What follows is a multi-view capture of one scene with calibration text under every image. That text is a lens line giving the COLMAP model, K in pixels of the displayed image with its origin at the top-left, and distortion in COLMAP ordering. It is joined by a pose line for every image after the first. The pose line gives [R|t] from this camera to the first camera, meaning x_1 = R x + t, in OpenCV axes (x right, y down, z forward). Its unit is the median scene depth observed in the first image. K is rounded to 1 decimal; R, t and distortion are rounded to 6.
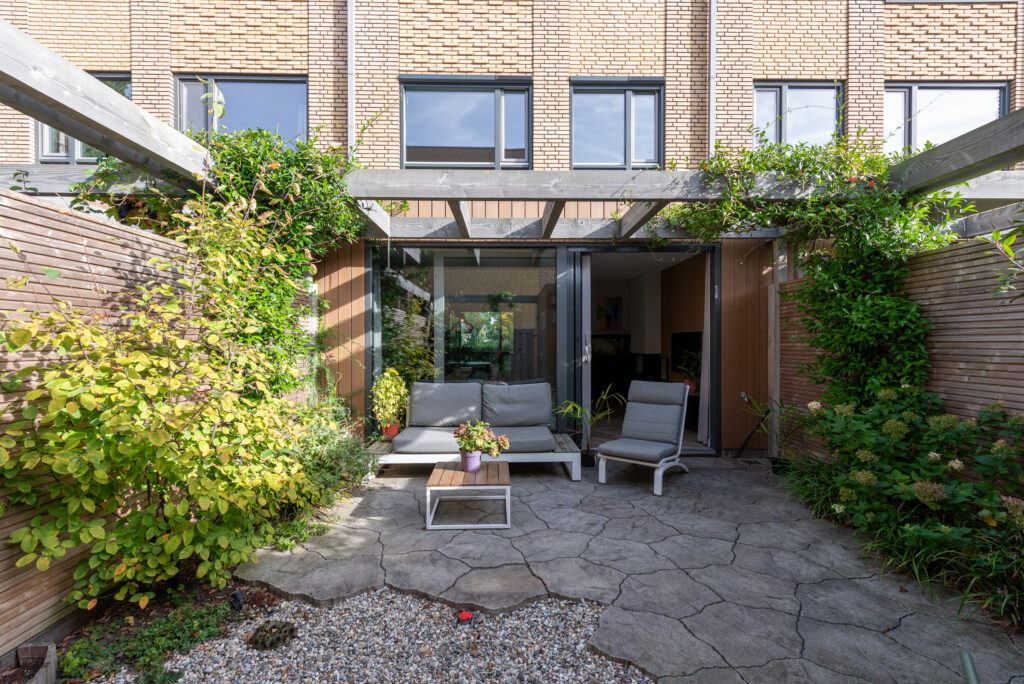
lens RADIAL K [[459.5, 0, 536.9], [0, 459.5, 341.7], [0, 0, 1]] dist [0.008823, -0.000070]
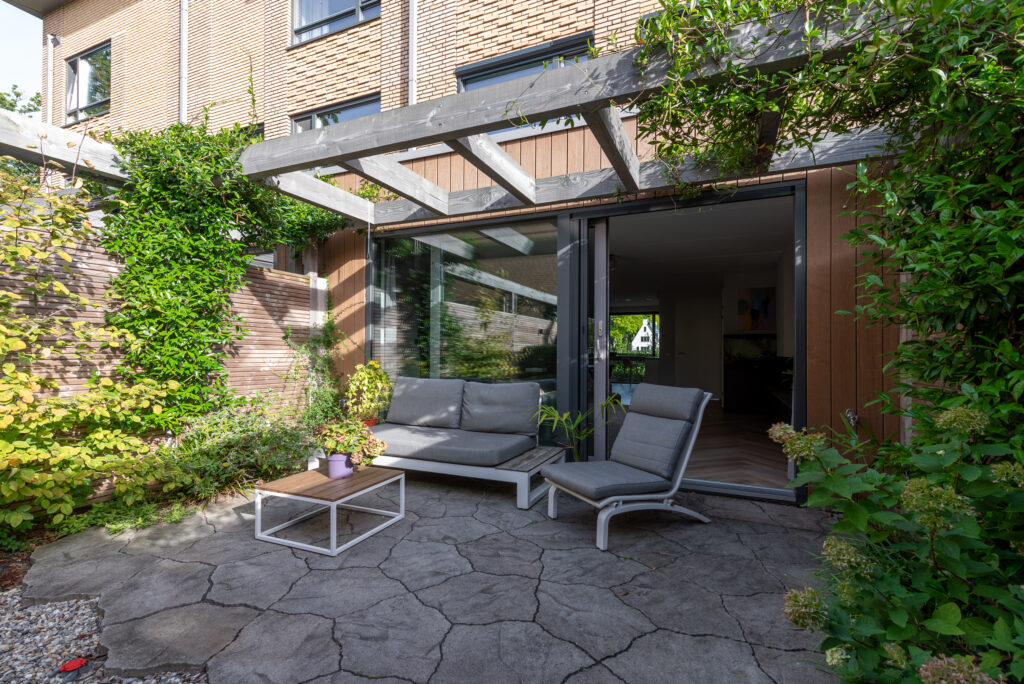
lens RADIAL K [[447.3, 0, 540.0], [0, 447.3, 346.7], [0, 0, 1]] dist [0.007915, -0.000240]
pose [[0.899258, -0.001500, -0.437416, 0.403398], [-0.003023, 0.999949, -0.009645, 0.036047], [0.437408, 0.009995, 0.899207, 0.312400]]
